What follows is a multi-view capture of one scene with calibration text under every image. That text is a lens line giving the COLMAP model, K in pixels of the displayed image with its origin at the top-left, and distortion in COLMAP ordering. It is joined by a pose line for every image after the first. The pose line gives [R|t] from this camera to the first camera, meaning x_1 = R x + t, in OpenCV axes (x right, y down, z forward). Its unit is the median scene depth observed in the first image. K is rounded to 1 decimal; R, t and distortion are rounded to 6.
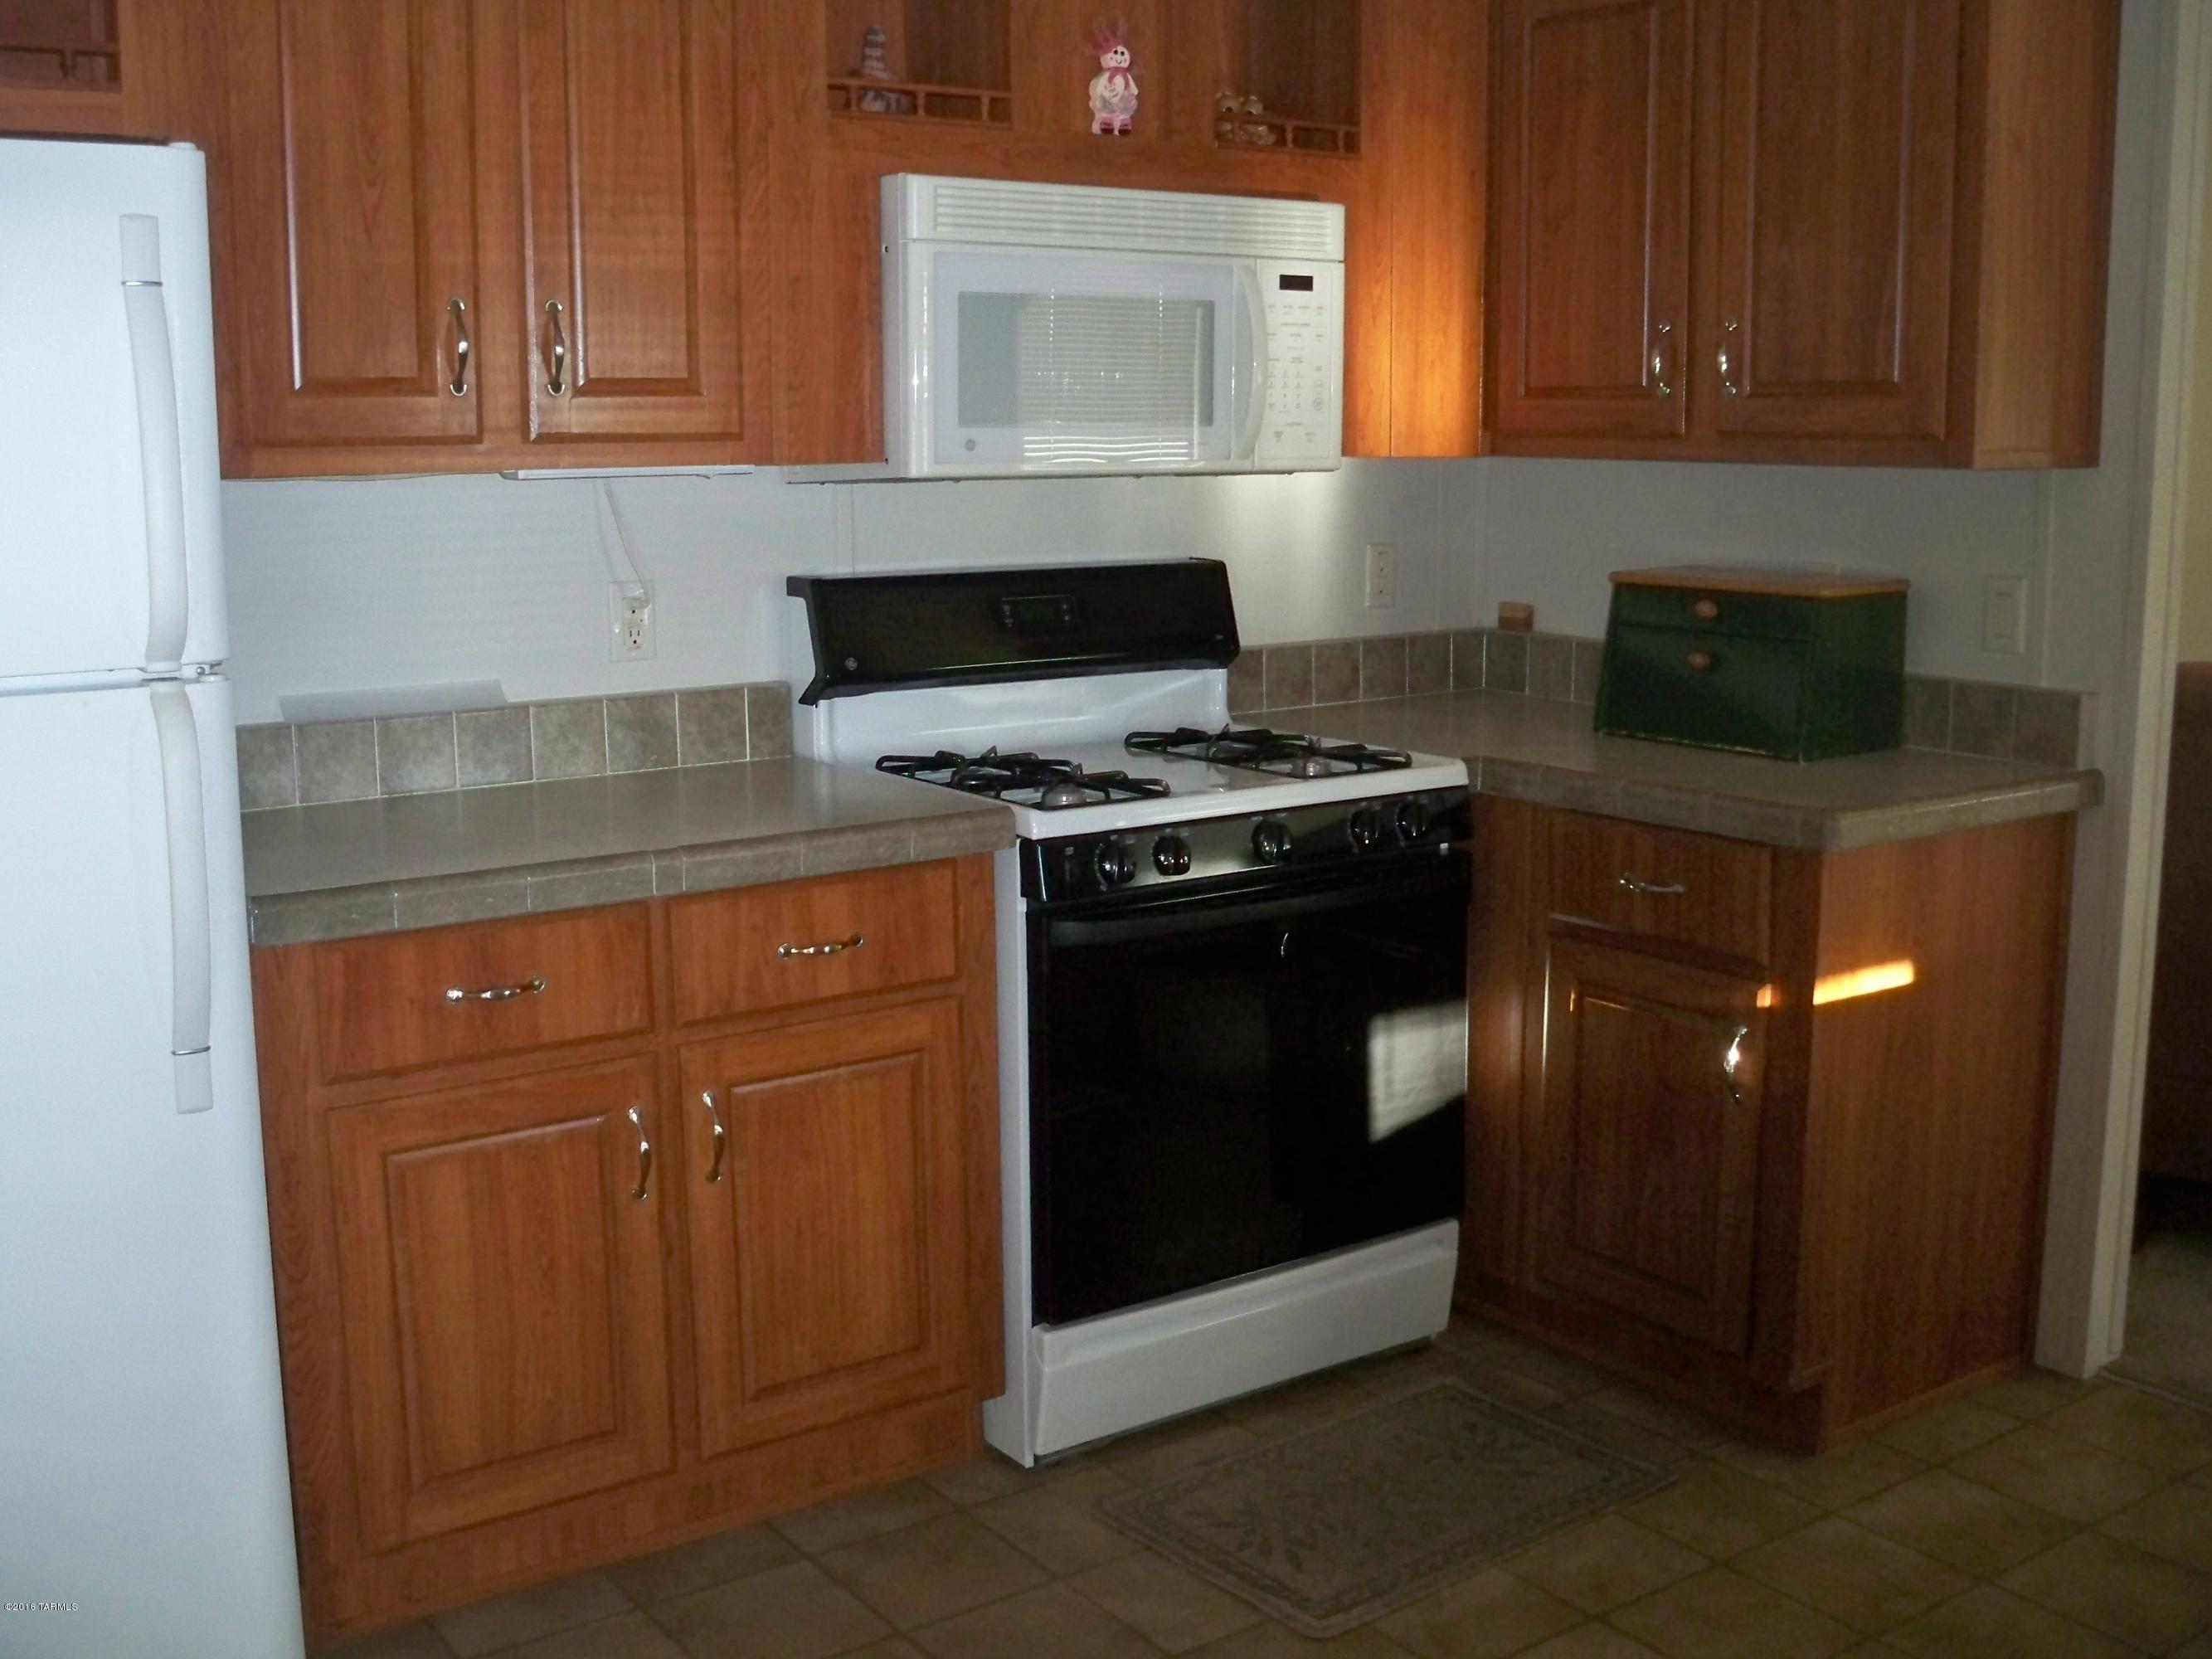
lens RADIAL K [[2312.8, 0, 1106.0], [0, 2312.8, 829.5], [0, 0, 1]] dist [-0.117691, 0.048087]
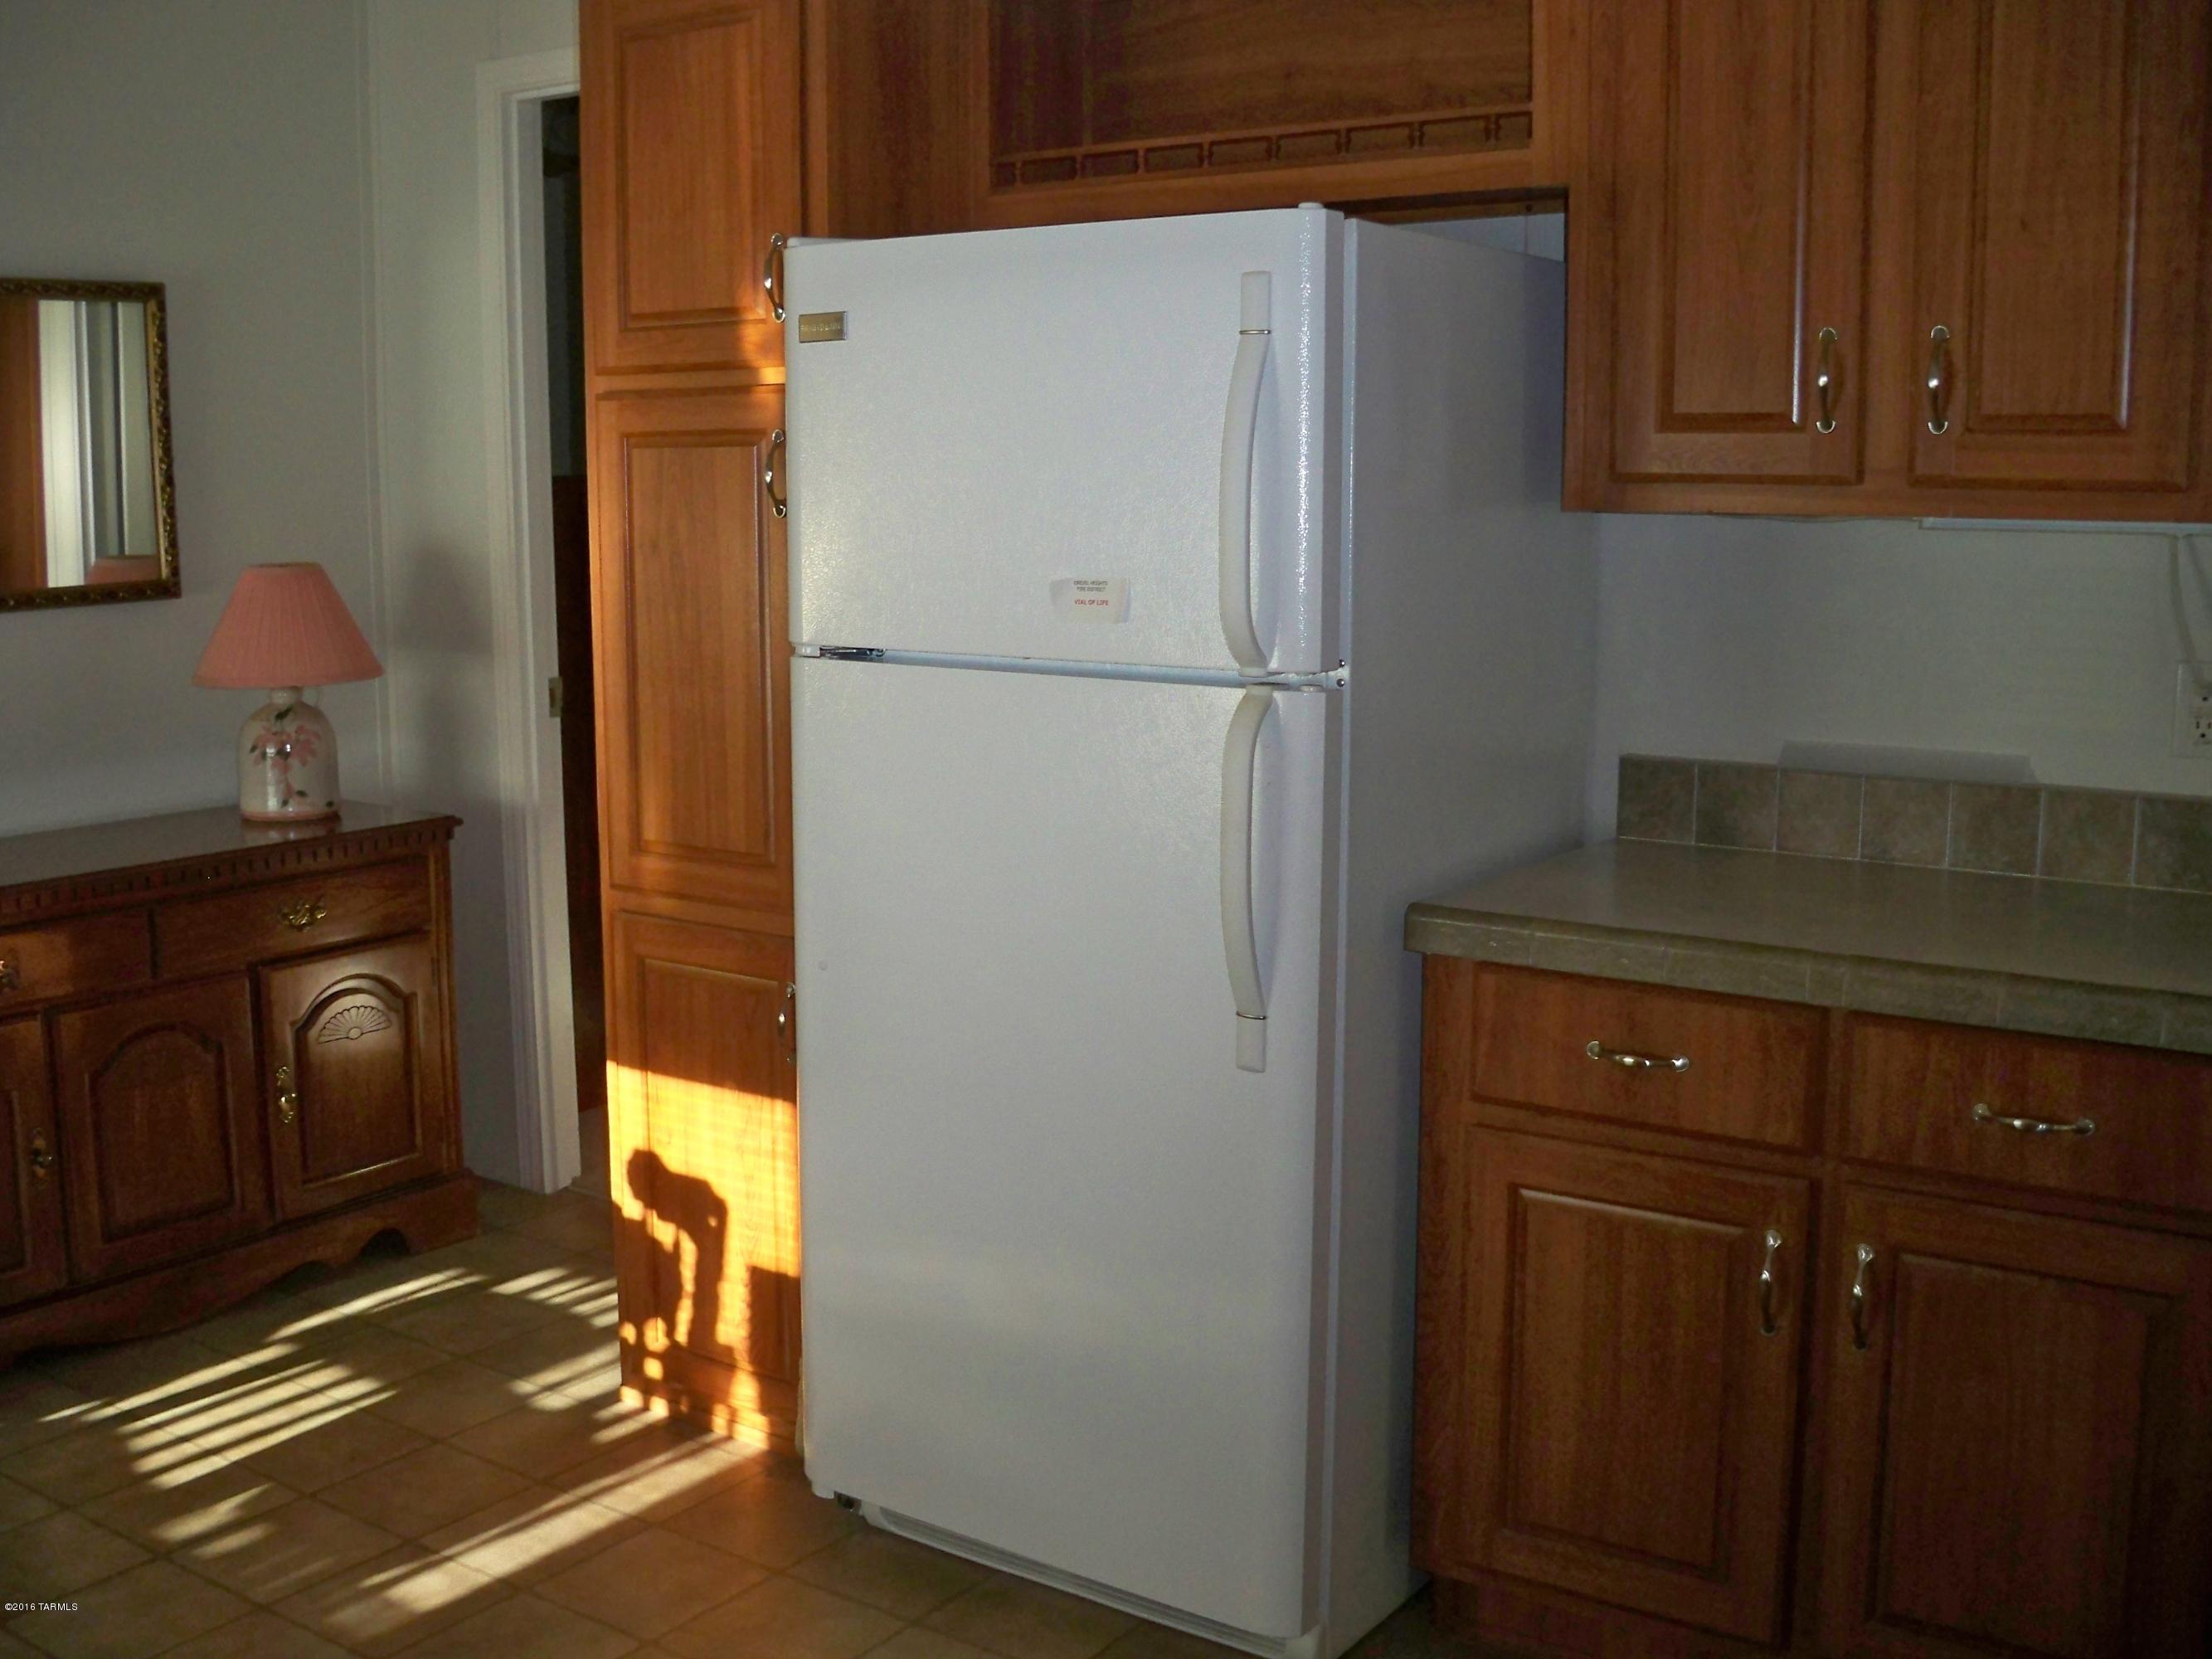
lens RADIAL K [[2312.8, 0, 1106.0], [0, 2312.8, 829.5], [0, 0, 1]] dist [-0.117691, 0.048087]
pose [[0.318873, 0.149771, -0.935889, 0.513080], [-0.164558, 0.981188, 0.100953, -0.078094], [0.933403, 0.121817, 0.337520, 0.439280]]
